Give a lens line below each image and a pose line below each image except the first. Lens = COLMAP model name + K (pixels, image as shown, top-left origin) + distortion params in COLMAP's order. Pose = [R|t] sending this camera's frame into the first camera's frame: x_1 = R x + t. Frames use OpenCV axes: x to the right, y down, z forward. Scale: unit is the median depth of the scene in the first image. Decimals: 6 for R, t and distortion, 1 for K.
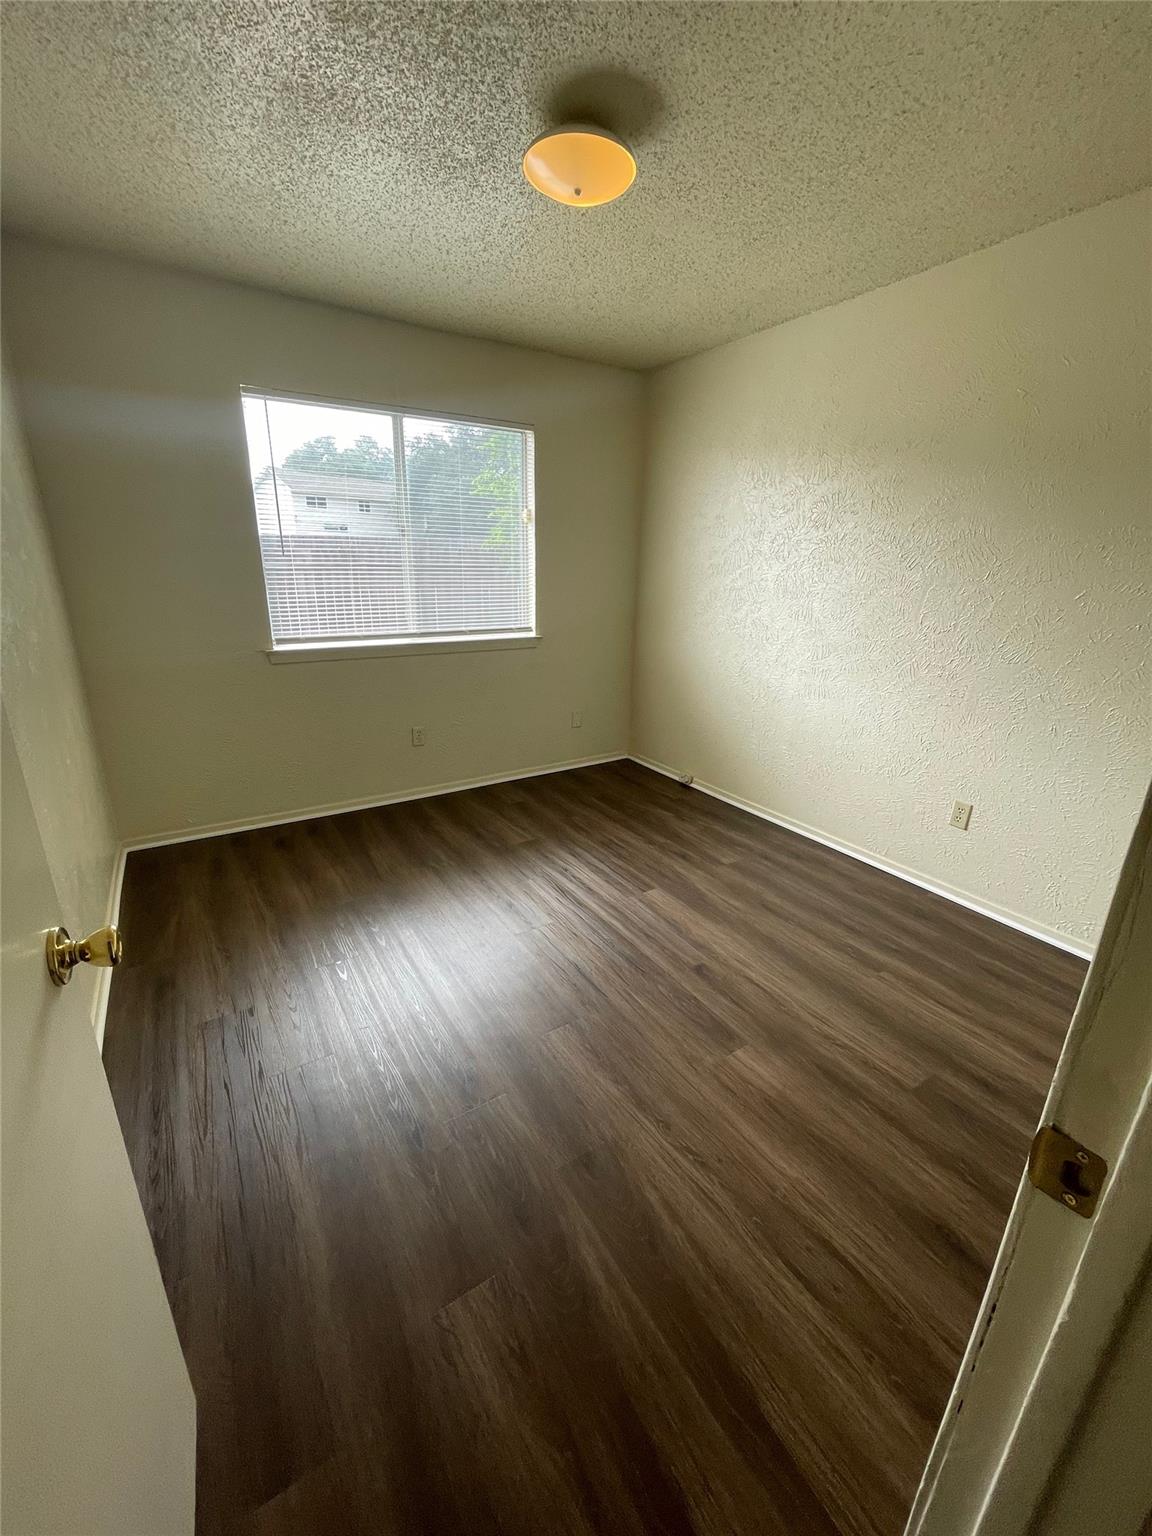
lens RADIAL K [[621.9, 0, 586.7], [0, 621.9, 771.7], [0, 0, 1]] dist [-0.001388, 0.000995]
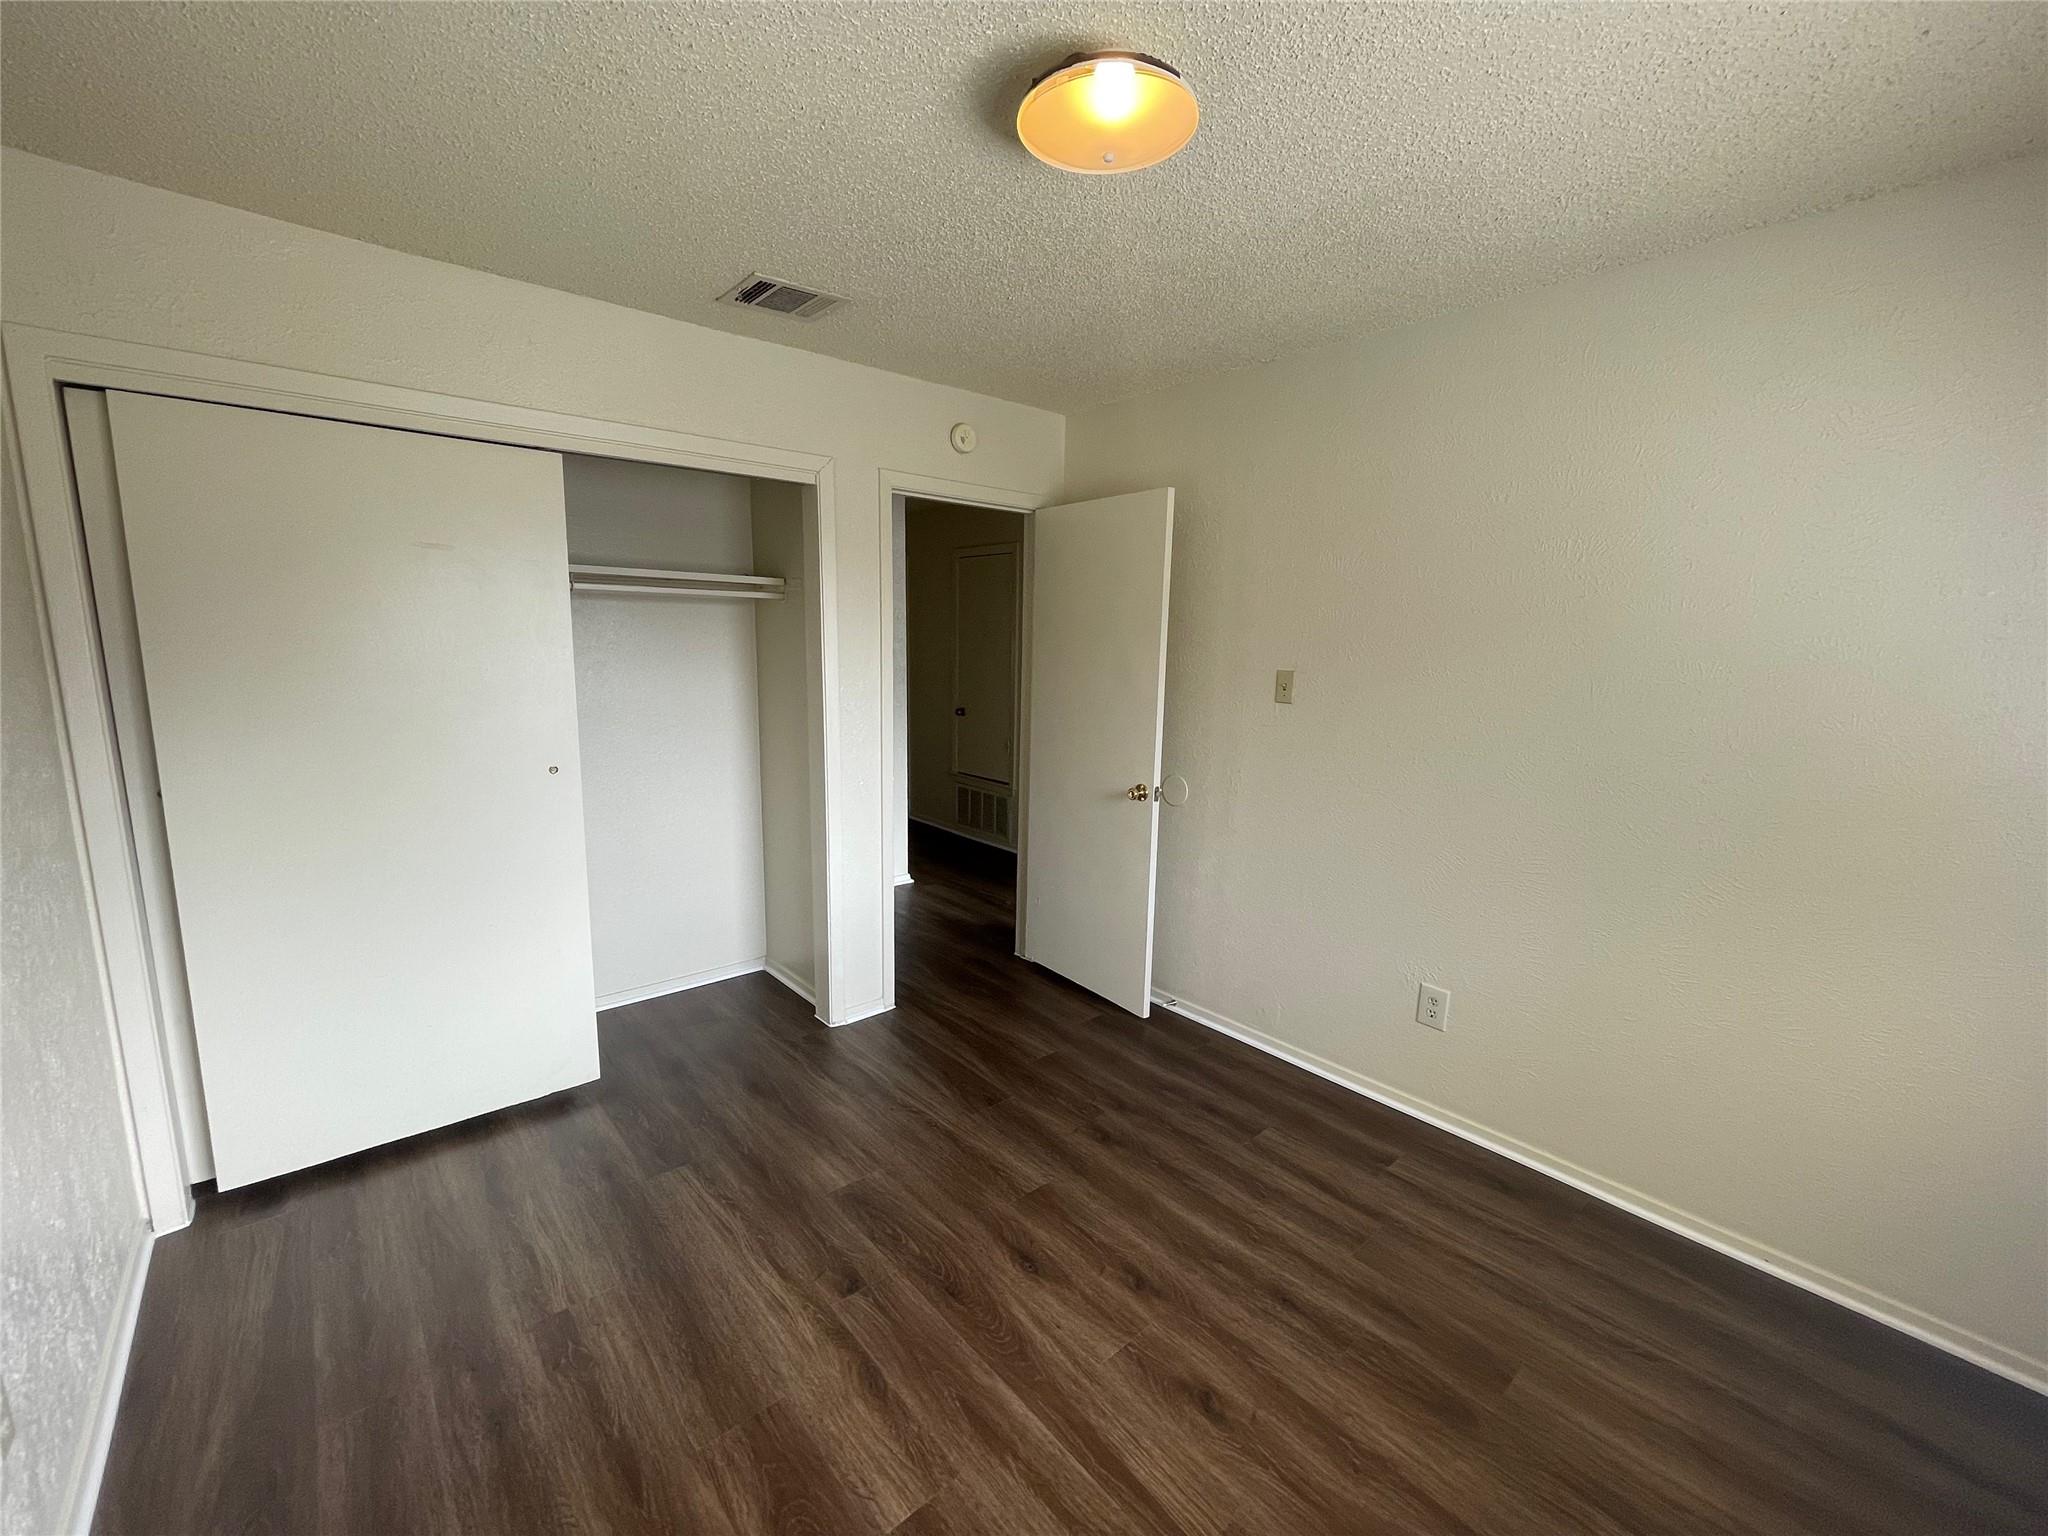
lens RADIAL K [[829.2, 0, 1008.8], [0, 829.2, 764.1], [0, 0, 1]] dist [-0.001388, 0.000995]
pose [[-0.992633, -0.014823, -0.120252, 0.100485], [-0.069041, 0.884791, 0.460845, -0.454767], [0.099567, 0.465752, -0.879296, 1.180481]]
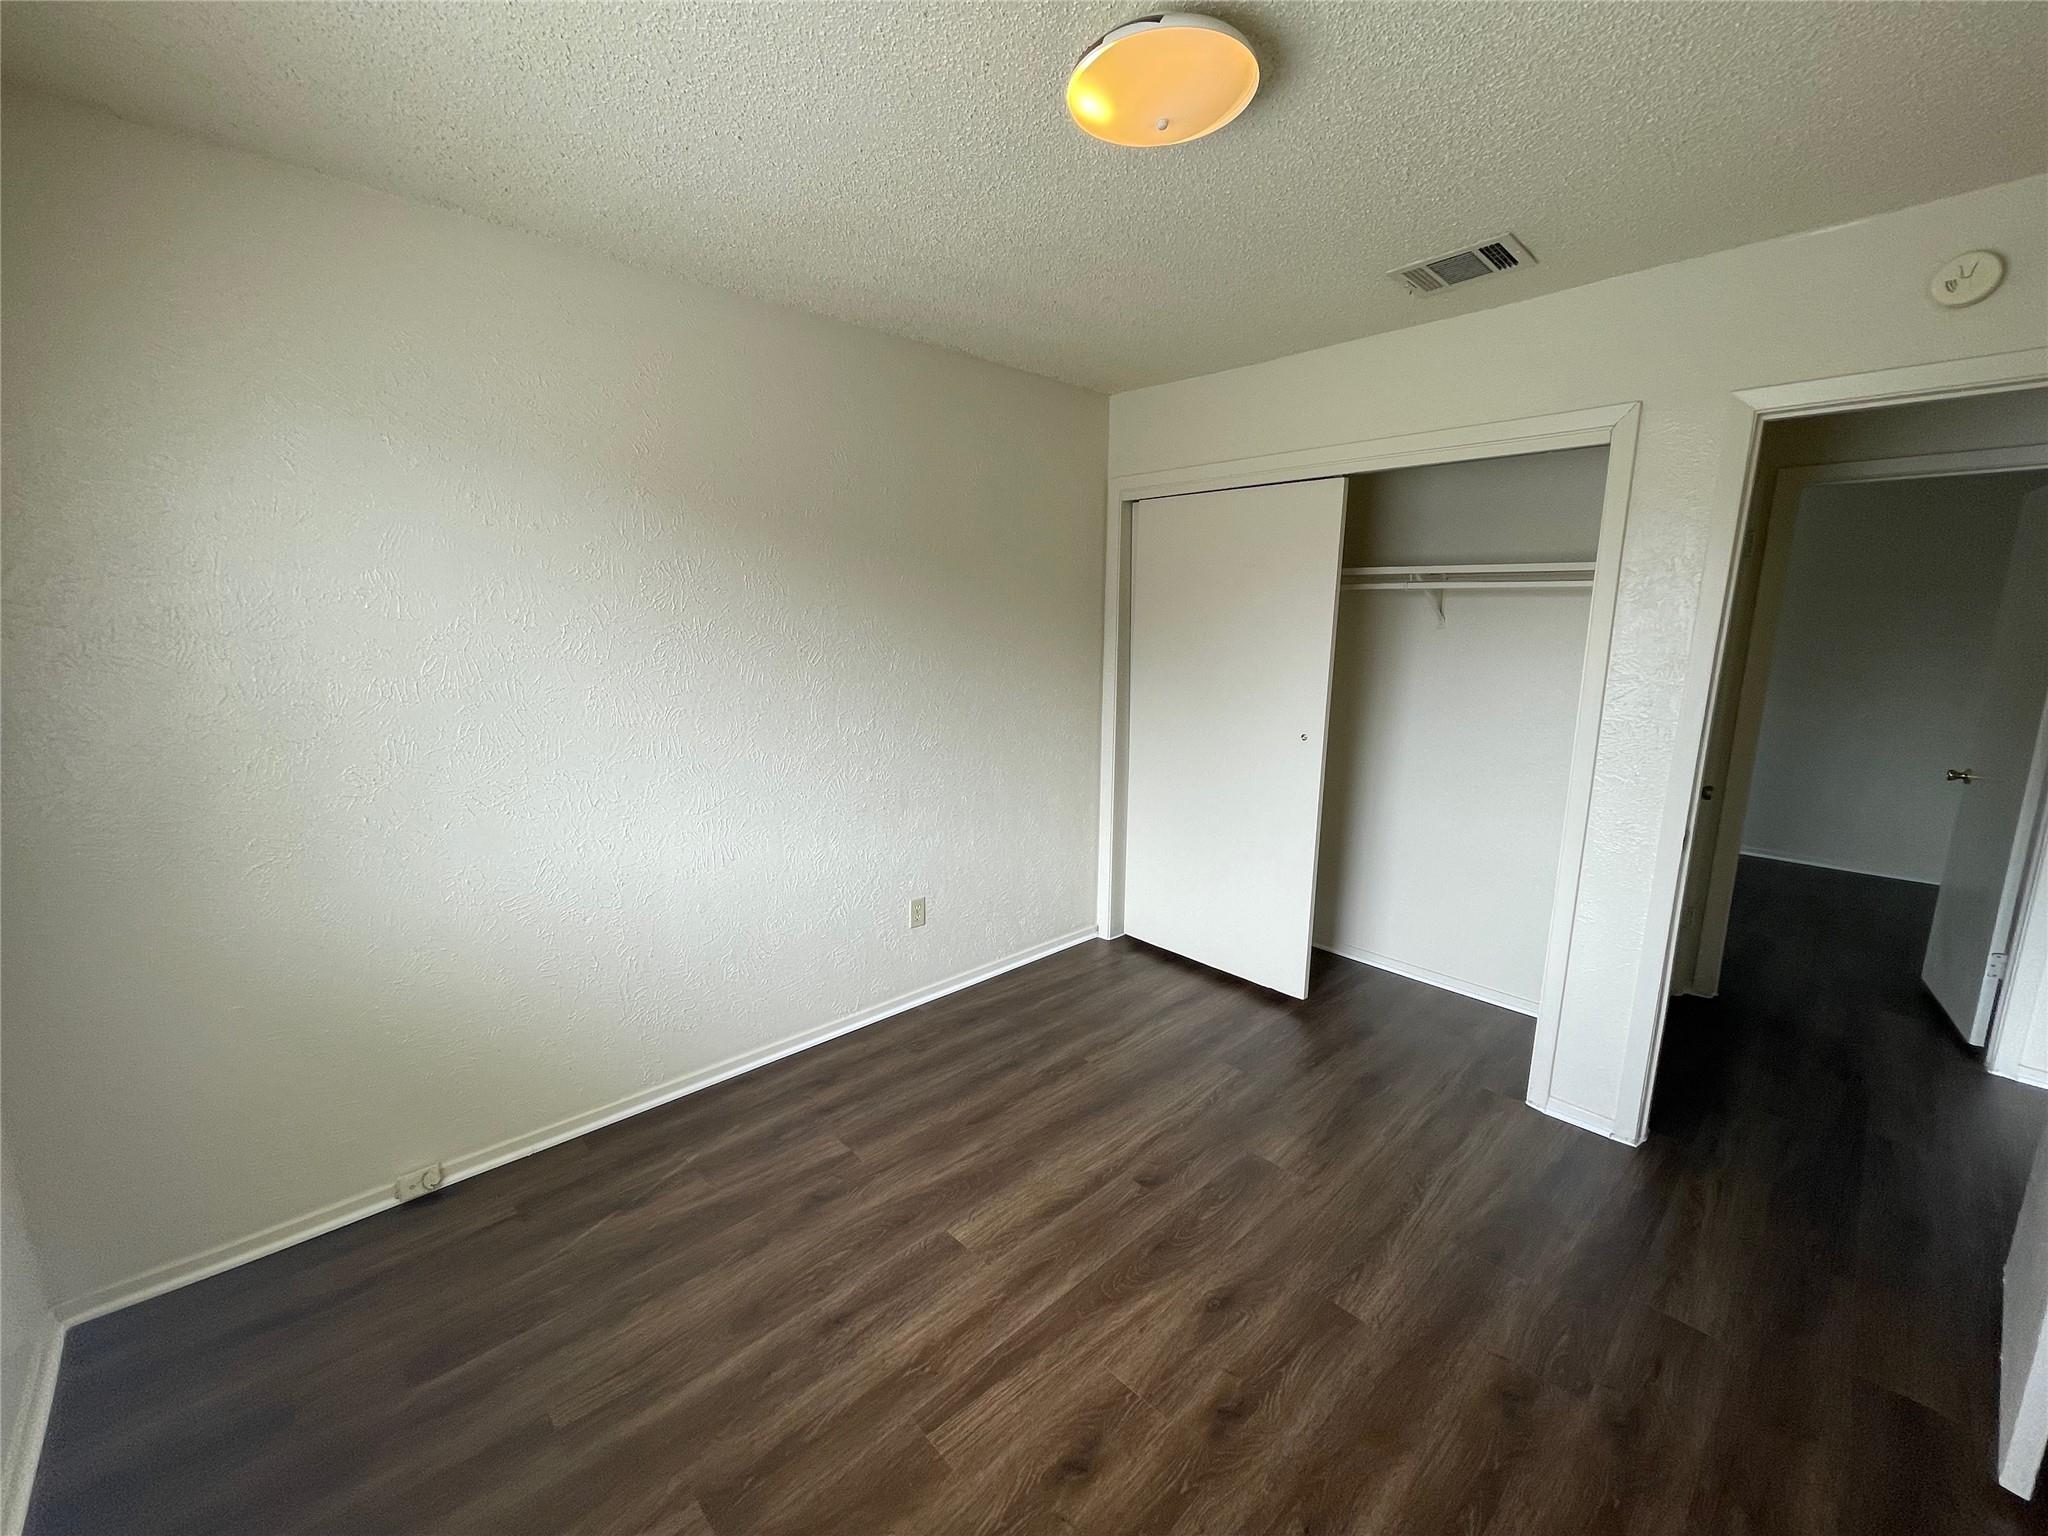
lens RADIAL K [[829.2, 0, 1019.5], [0, 829.2, 756.7], [0, 0, 1]] dist [-0.001388, 0.000995]
pose [[-0.172887, -0.184041, 0.967594, -0.530410], [0.304760, 0.924182, 0.230238, -0.350962], [-0.936606, 0.334689, -0.103691, 0.830722]]
